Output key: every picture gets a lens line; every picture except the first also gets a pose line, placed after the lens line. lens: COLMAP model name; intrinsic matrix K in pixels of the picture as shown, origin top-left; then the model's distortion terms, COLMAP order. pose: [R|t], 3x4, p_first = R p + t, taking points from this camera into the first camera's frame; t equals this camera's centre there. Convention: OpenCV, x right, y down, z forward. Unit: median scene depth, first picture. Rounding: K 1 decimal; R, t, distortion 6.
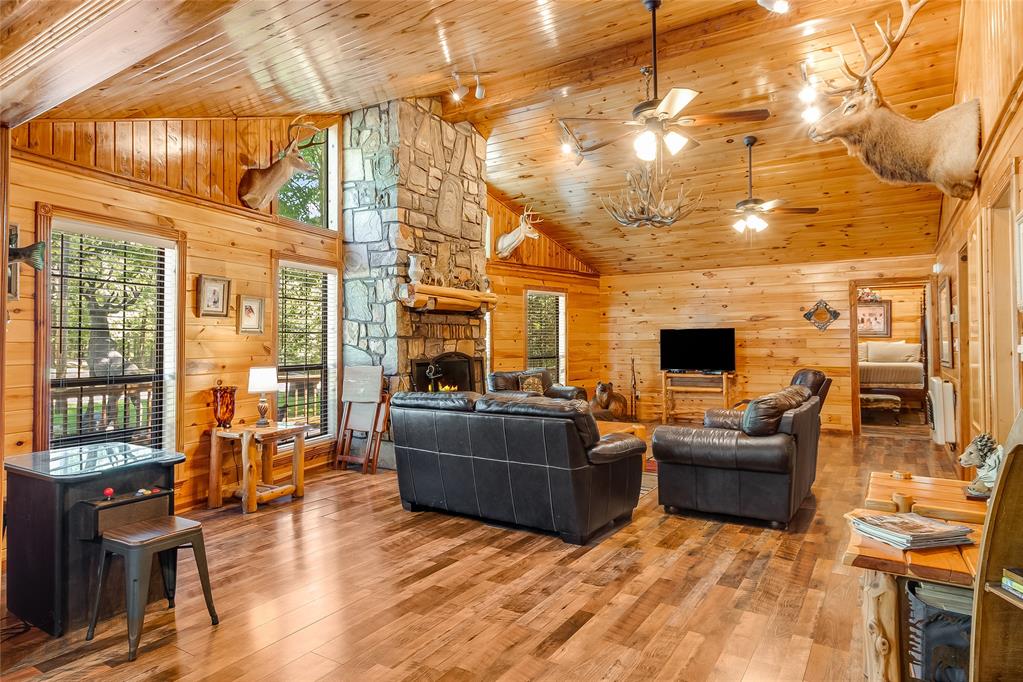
lens RADIAL K [[588.9, 0, 512.0], [0, 588.9, 340.3], [0, 0, 1]] dist [0.013555, 0.001403]
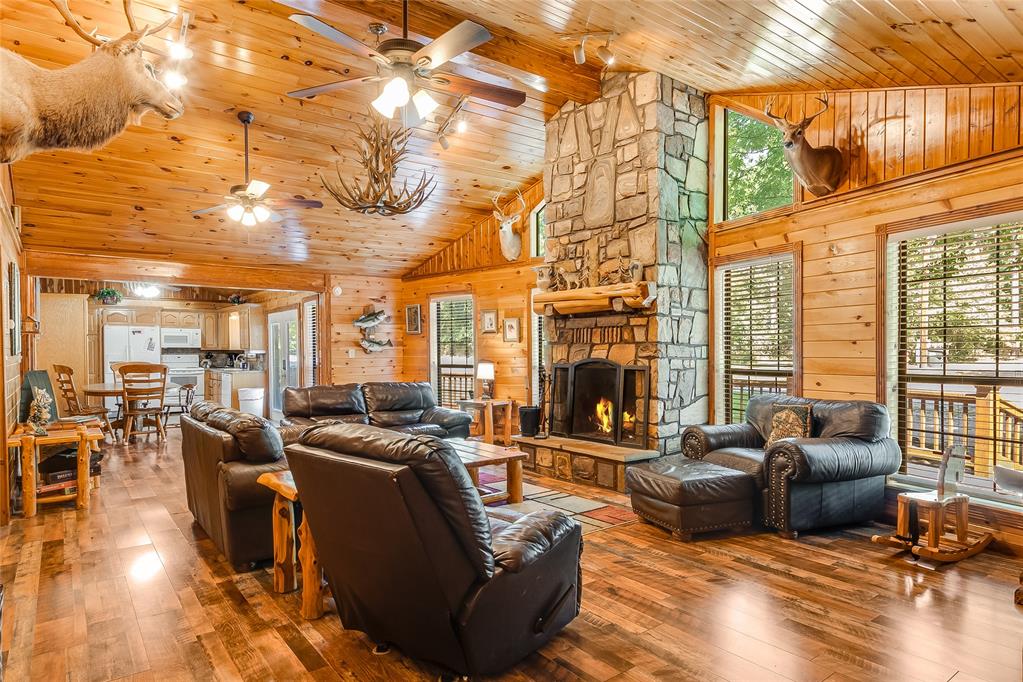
lens RADIAL K [[588.9, 0, 506.6], [0, 588.9, 359.8], [0, 0, 1]] dist [0.013555, 0.001403]
pose [[-0.336216, 0.026385, -0.941415, 0.792948], [0.017511, 0.999610, 0.021762, 0.000306], [0.941622, -0.009168, -0.336547, 1.180142]]
